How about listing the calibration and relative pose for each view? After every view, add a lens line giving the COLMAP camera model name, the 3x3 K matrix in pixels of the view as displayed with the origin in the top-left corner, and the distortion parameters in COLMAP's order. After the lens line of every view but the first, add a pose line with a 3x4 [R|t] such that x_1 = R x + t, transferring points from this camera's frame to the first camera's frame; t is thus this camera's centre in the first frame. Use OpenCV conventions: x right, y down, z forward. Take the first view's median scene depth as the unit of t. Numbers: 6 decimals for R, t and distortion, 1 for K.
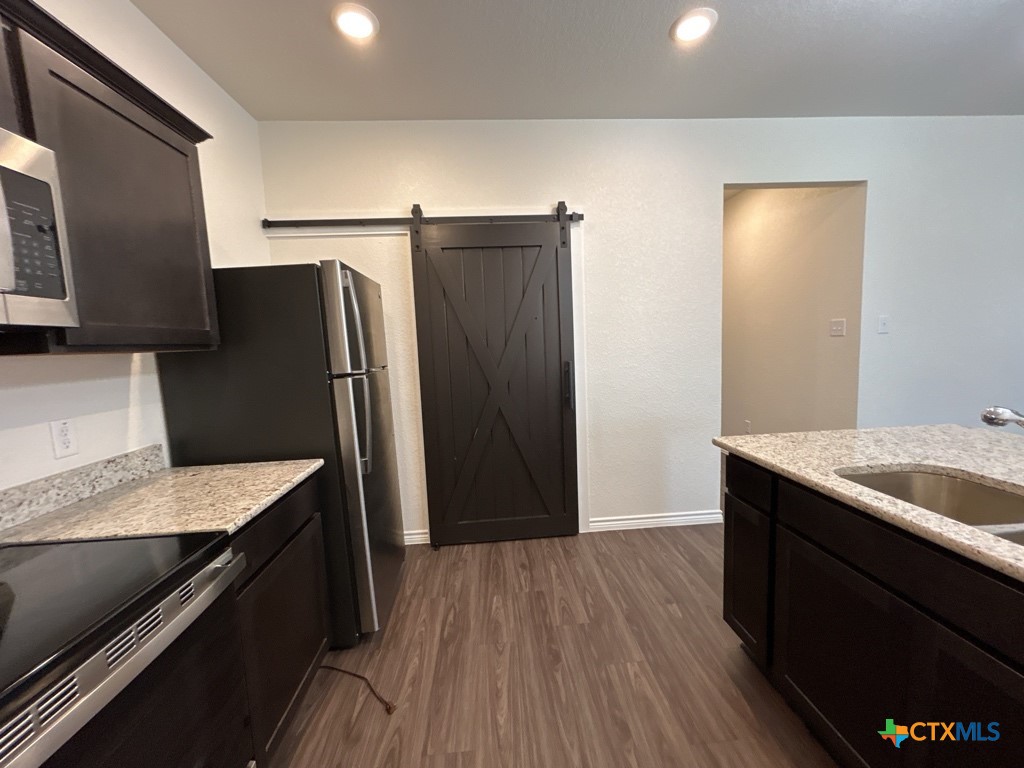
lens RADIAL K [[412.1, 0, 513.2], [0, 412.1, 384.4], [0, 0, 1]] dist [0.000168, 0.000792]
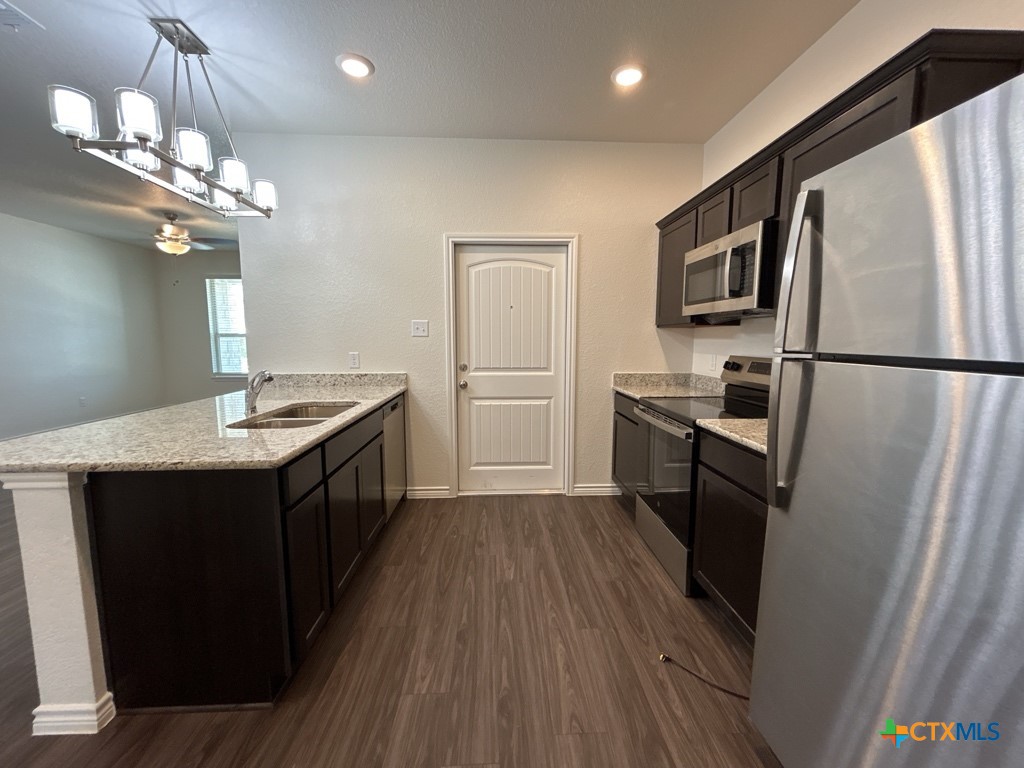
lens RADIAL K [[412.1, 0, 513.2], [0, 412.1, 384.4], [0, 0, 1]] dist [0.000168, 0.000792]
pose [[-0.999083, 0.035215, 0.024365, 0.046308], [0.039609, 0.976184, 0.213298, -0.149178], [-0.016274, 0.214068, -0.976683, 1.806941]]
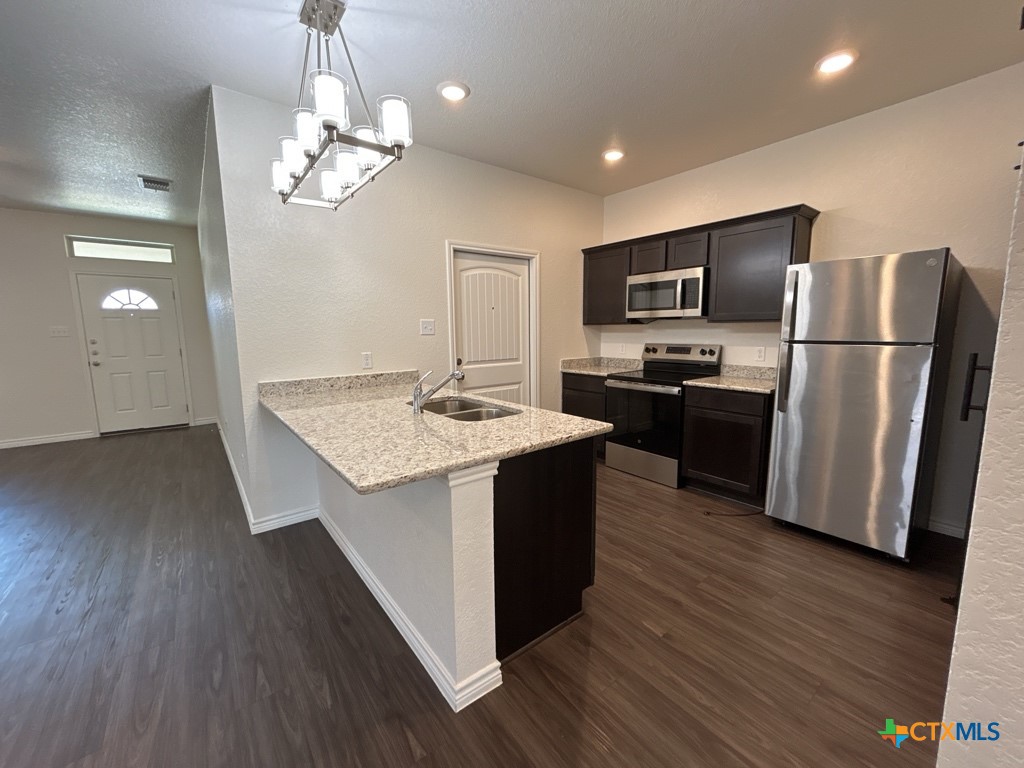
lens RADIAL K [[412.1, 0, 513.2], [0, 412.1, 384.4], [0, 0, 1]] dist [0.000168, 0.000792]
pose [[-0.823534, 0.123451, -0.553671, 1.358198], [-0.015785, 0.970667, 0.239908, -0.232847], [0.567047, 0.206312, -0.797429, 1.799787]]
